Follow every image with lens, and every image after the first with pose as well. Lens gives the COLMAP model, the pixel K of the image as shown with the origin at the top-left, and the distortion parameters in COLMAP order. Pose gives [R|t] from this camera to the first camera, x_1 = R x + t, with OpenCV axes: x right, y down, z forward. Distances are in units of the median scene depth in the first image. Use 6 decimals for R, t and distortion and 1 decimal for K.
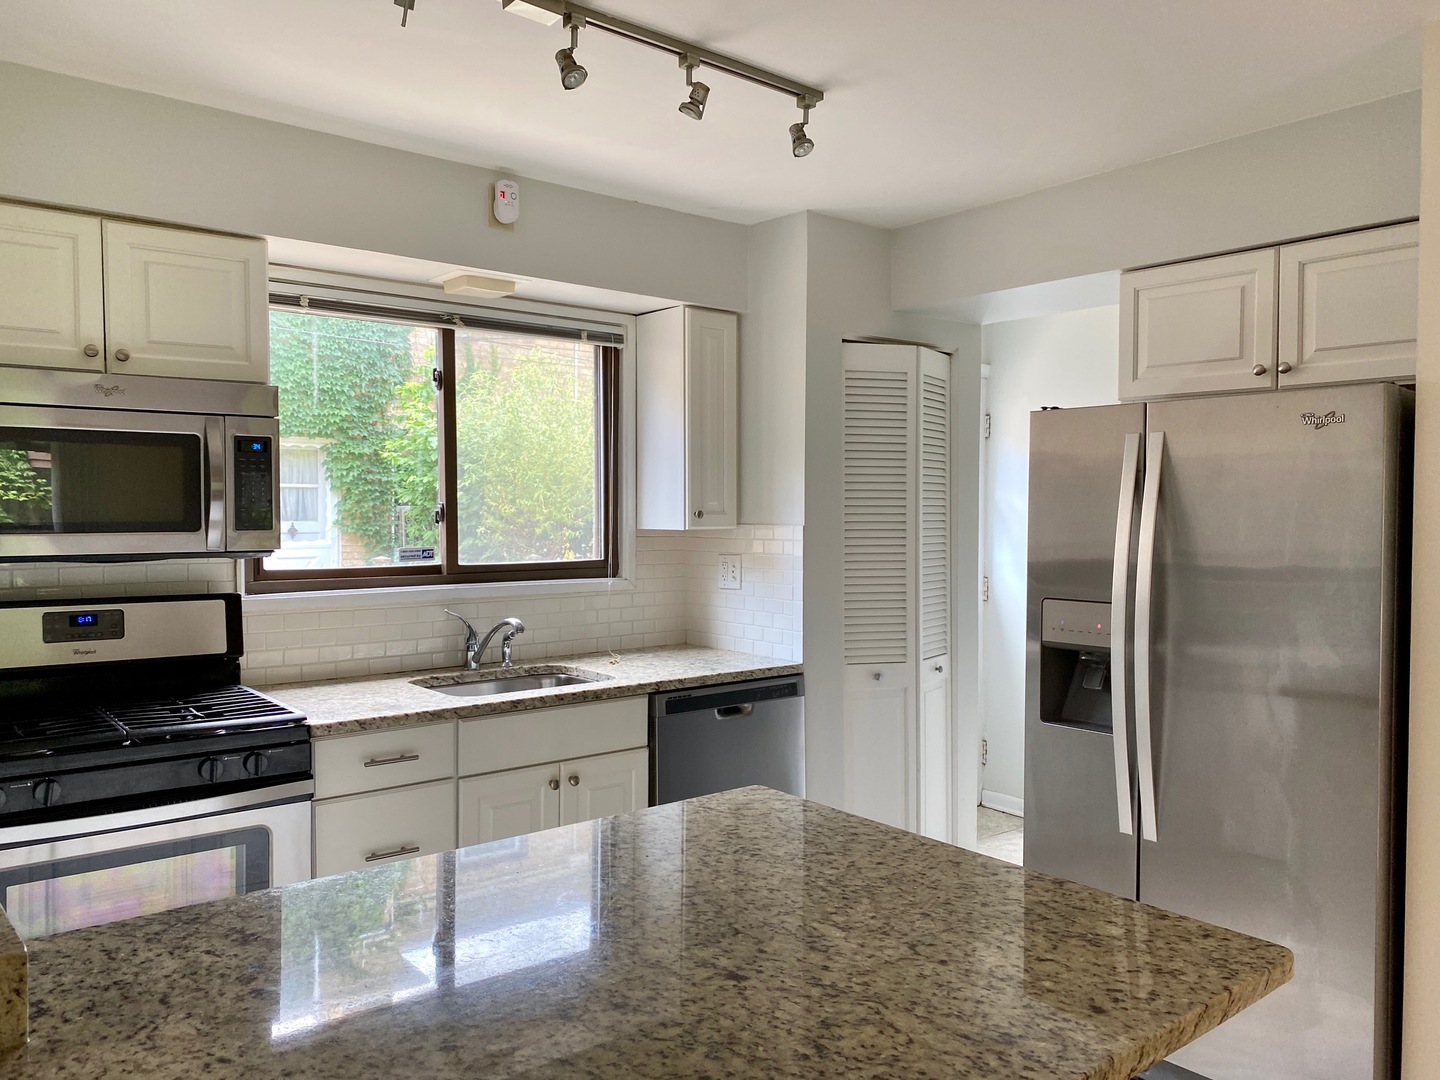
lens RADIAL K [[1090.9, 0, 696.6], [0, 1090.9, 543.3], [0, 0, 1]] dist [0.009803, 0.004128]
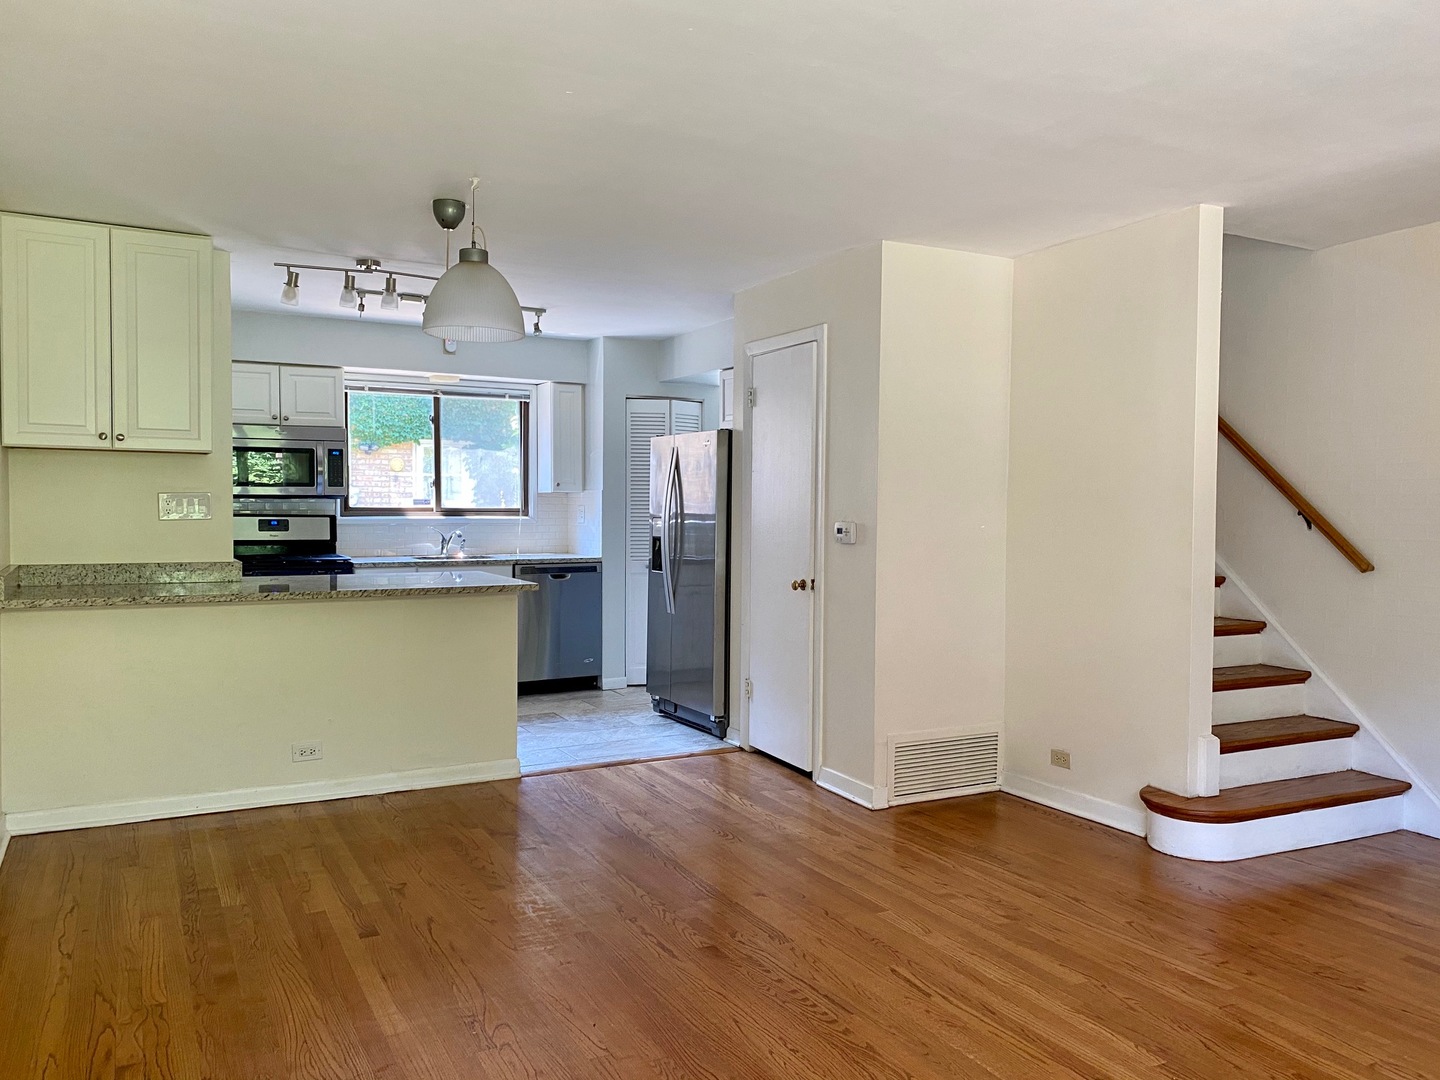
lens RADIAL K [[1115.8, 0, 720.0], [0, 1115.8, 540.0], [0, 0, 1]] dist [0.002229, 0.006479]
pose [[0.984554, 0.012243, -0.174655, 0.794812], [-0.012000, 0.999925, 0.002449, 0.081693], [0.174672, -0.000315, 0.984627, -1.188162]]
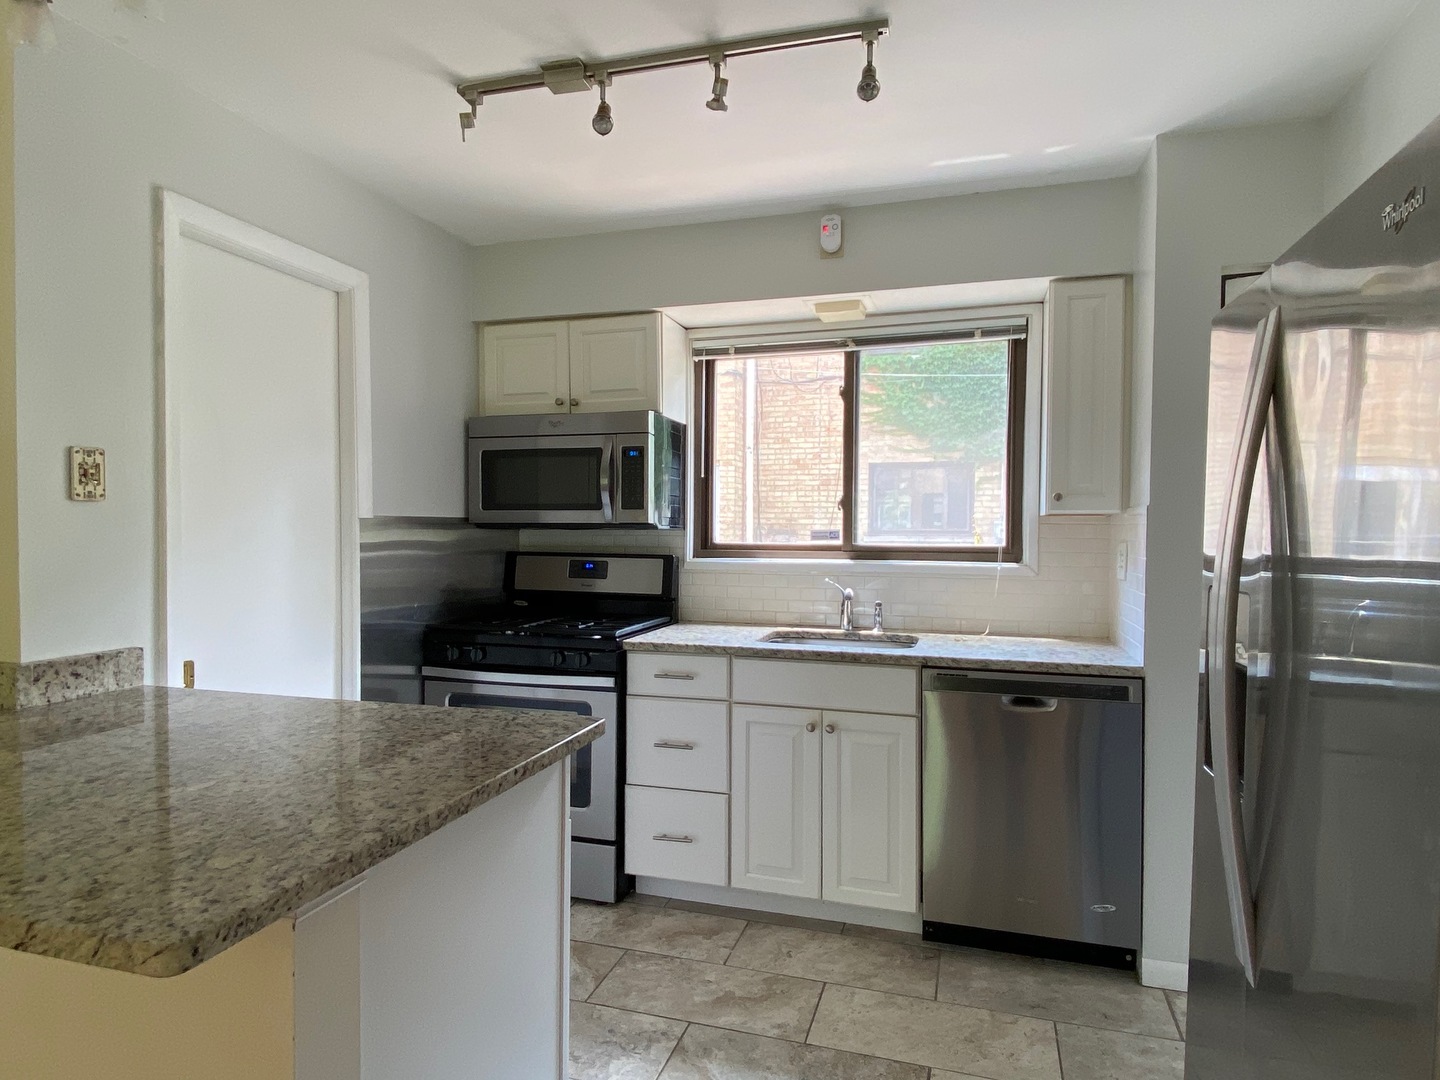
lens RADIAL K [[827.1, 0, 721.4], [0, 827.1, 549.3], [0, 0, 1]] dist [0.073012, -0.059873]
pose [[0.561925, 0.019265, -0.826964, 0.530635], [-0.032310, 0.999477, 0.001329, 0.032720], [0.826557, 0.025972, 0.562253, 0.415253]]
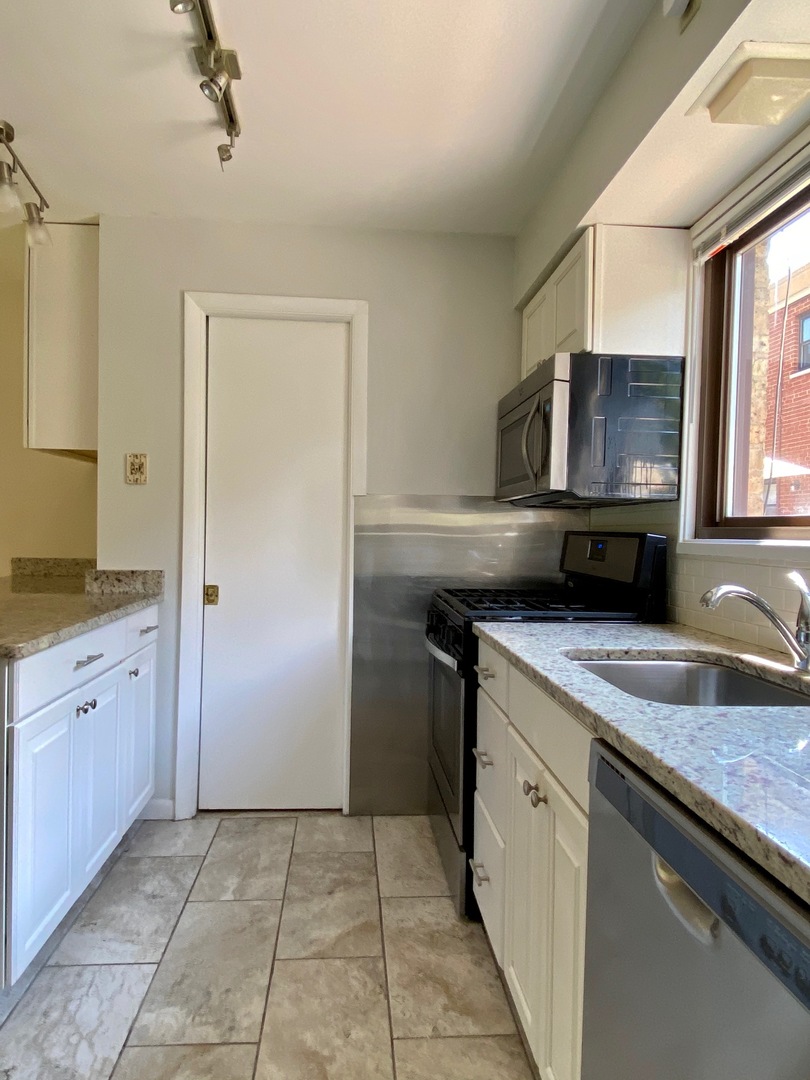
lens RADIAL K [[662.7, 0, 403.7], [0, 662.7, 536.4], [0, 0, 1]] dist [-0.027872, -0.000669]
pose [[-0.558932, -0.006593, -0.829187, 0.270051], [-0.047822, 0.998560, 0.024296, 0.043995], [0.827833, 0.053233, -0.558442, 1.157247]]
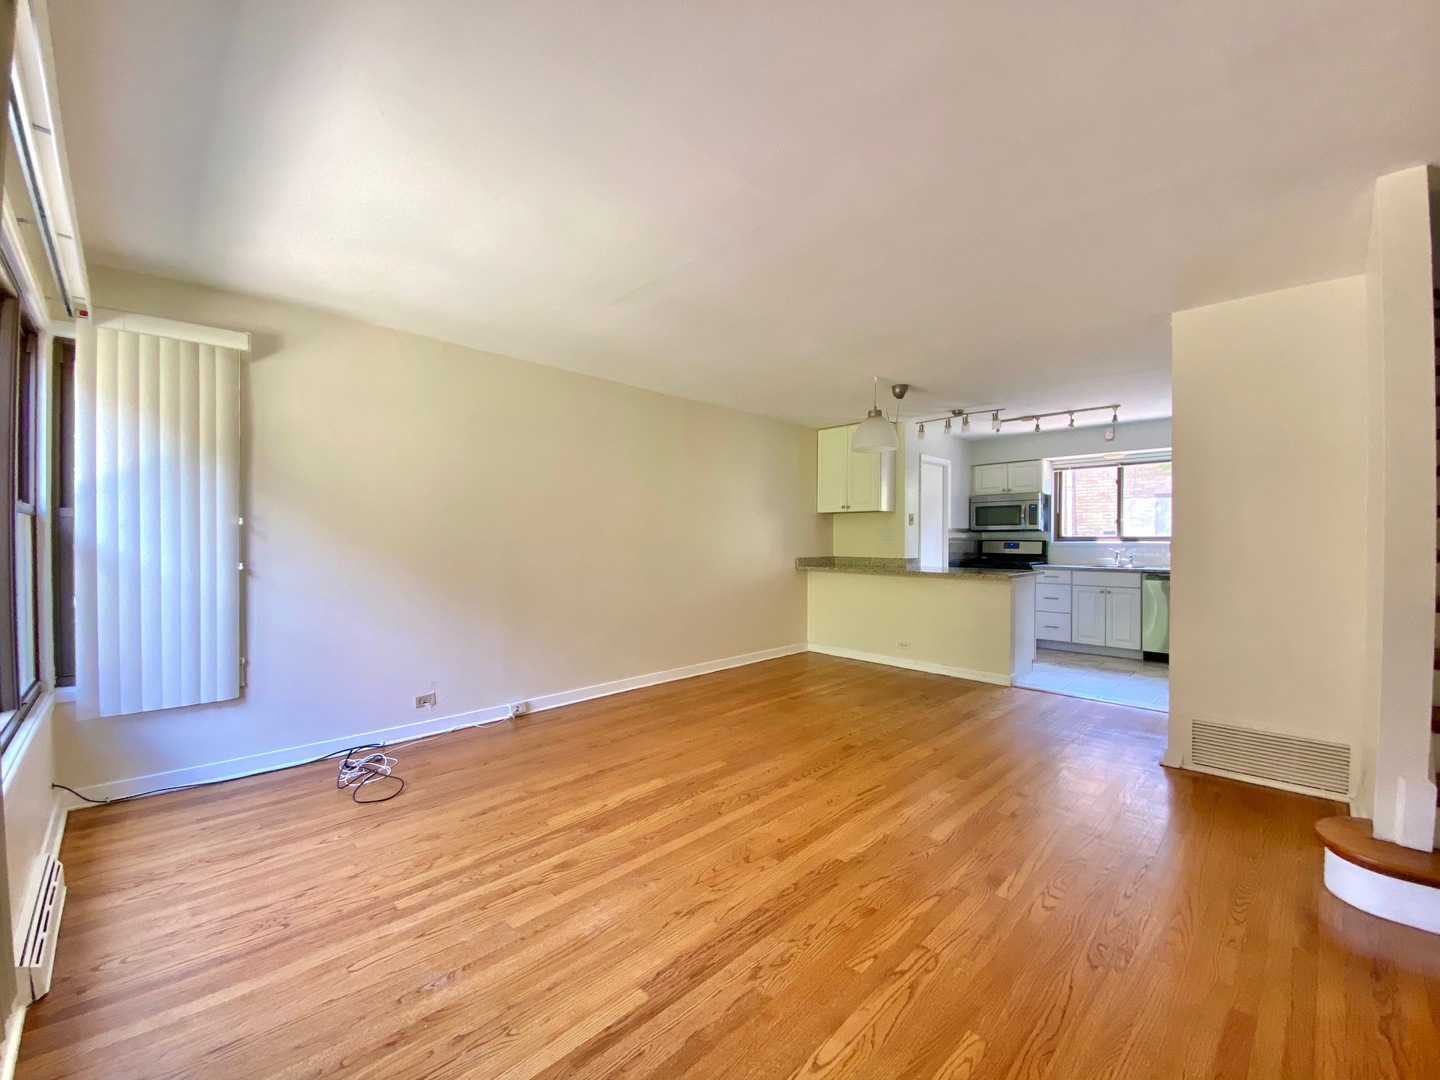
lens RADIAL K [[591.2, 0, 720.0], [0, 591.2, 540.0], [0, 0, 1]] dist [0.032218, -0.021843]
pose [[0.111427, -0.001643, -0.993771, 1.713176], [-0.035355, 0.999359, -0.005616, 0.099051], [0.993144, 0.035761, 0.111297, -0.512910]]
